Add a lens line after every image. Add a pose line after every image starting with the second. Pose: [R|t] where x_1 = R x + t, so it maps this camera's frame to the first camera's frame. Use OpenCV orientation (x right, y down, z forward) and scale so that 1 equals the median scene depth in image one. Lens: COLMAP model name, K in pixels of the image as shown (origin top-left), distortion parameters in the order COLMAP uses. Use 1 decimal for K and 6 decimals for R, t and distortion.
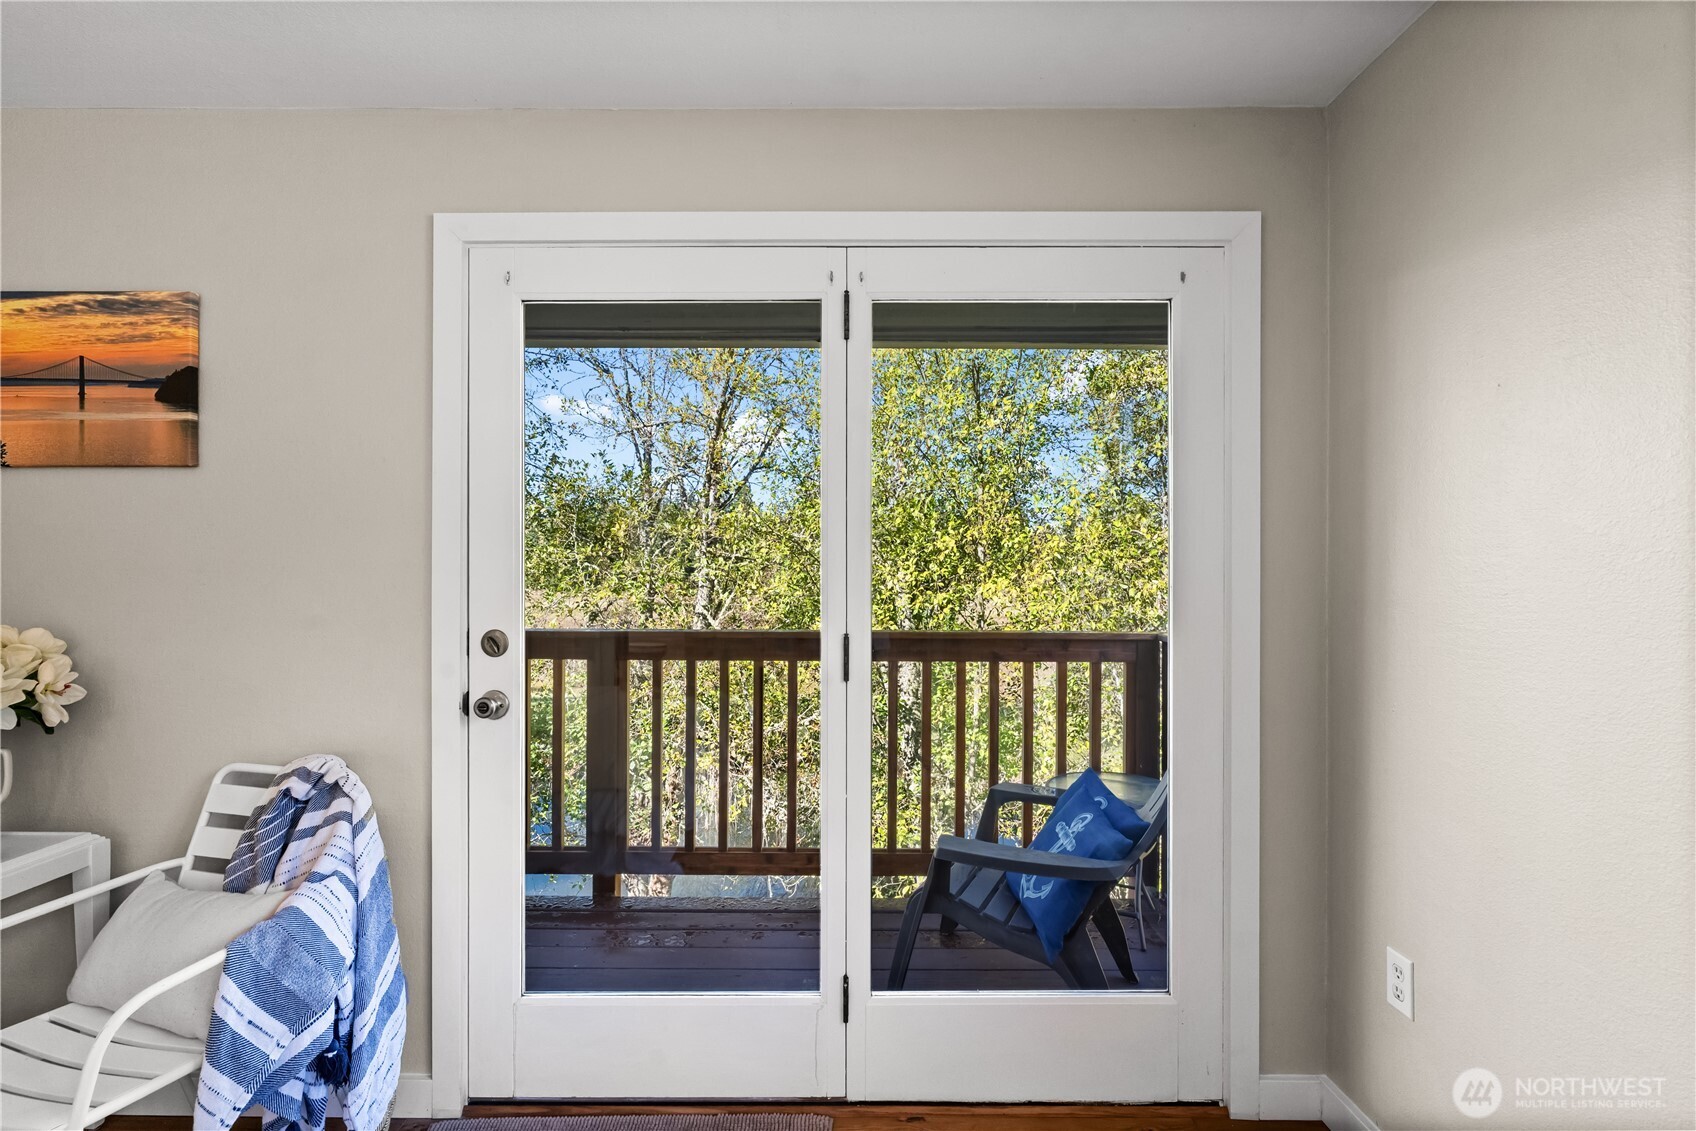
lens RADIAL K [[768.4, 0, 849.7], [0, 768.4, 570.0], [0, 0, 1]] dist [-0.001295, -0.000165]
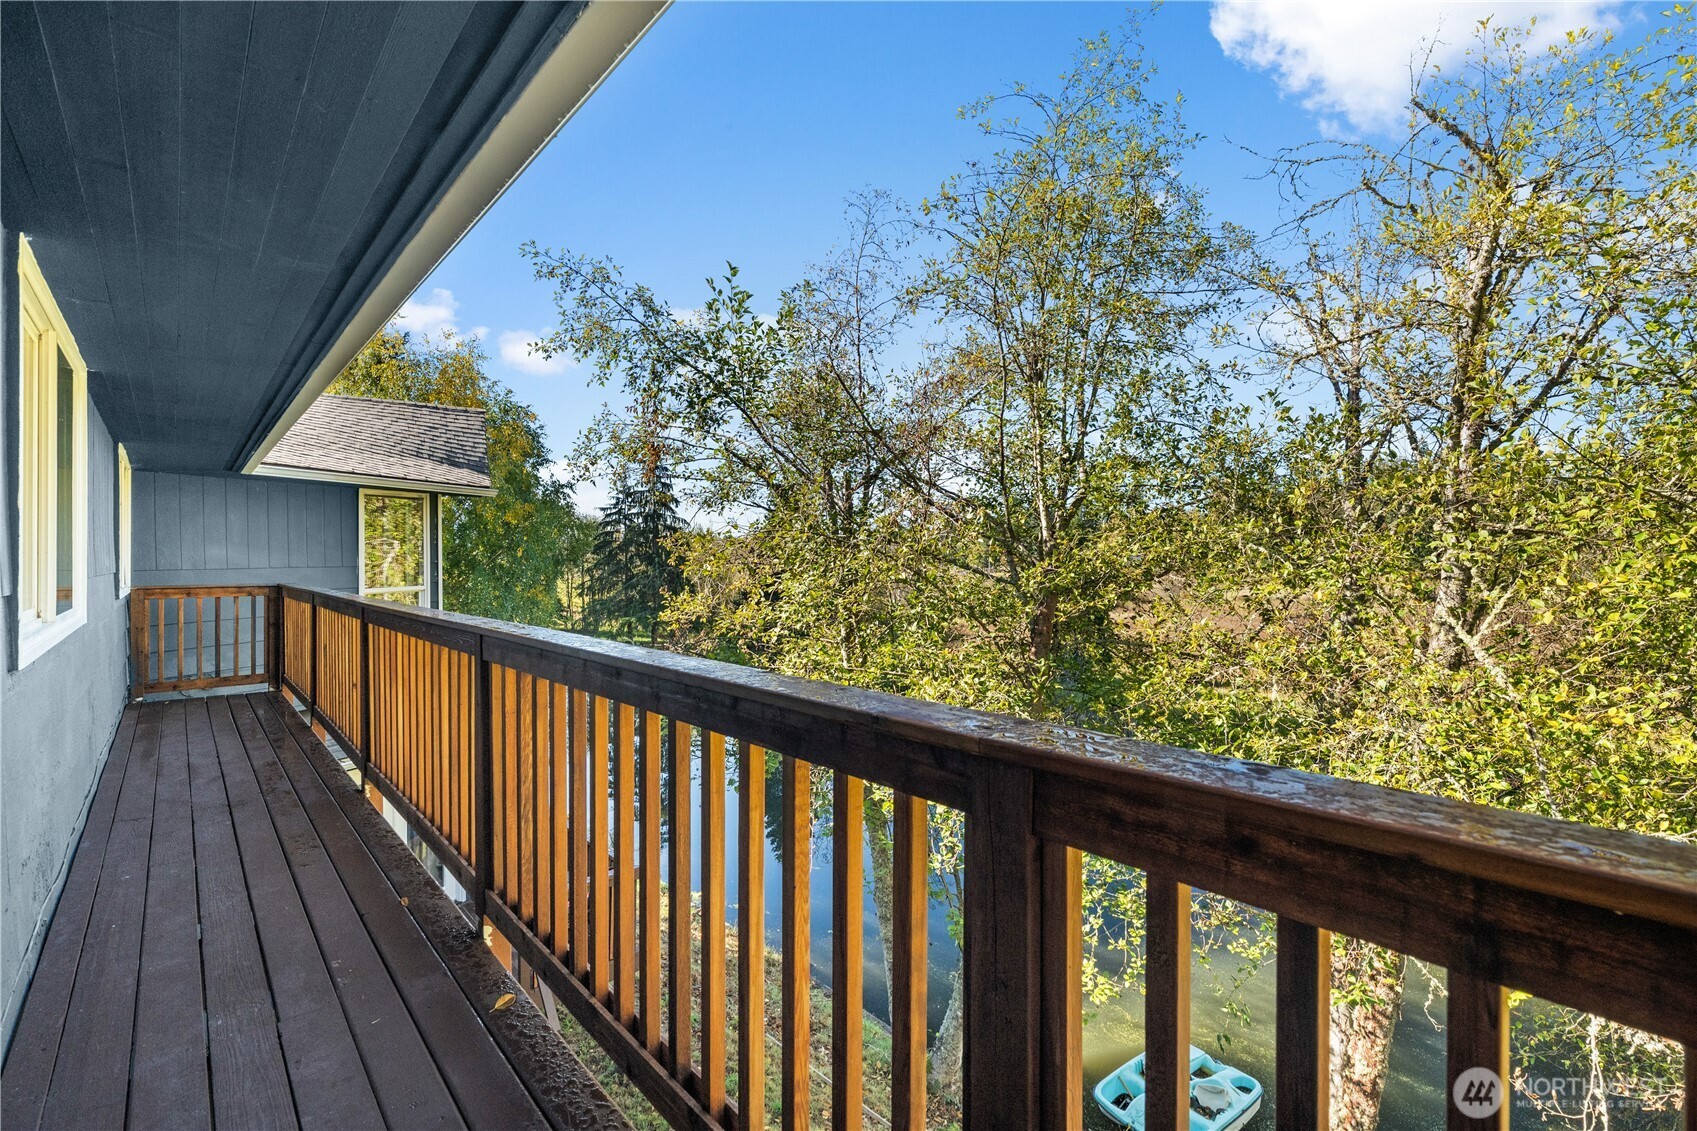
lens RADIAL K [[768.9, 0, 845.7], [0, 768.9, 559.3], [0, 0, 1]] dist [-0.001295, -0.000165]
pose [[0.650837, -0.006083, -0.759193, -0.034266], [0.009528, 0.999955, 0.000156, 0.001374], [0.759158, -0.007335, 0.650866, 0.217072]]
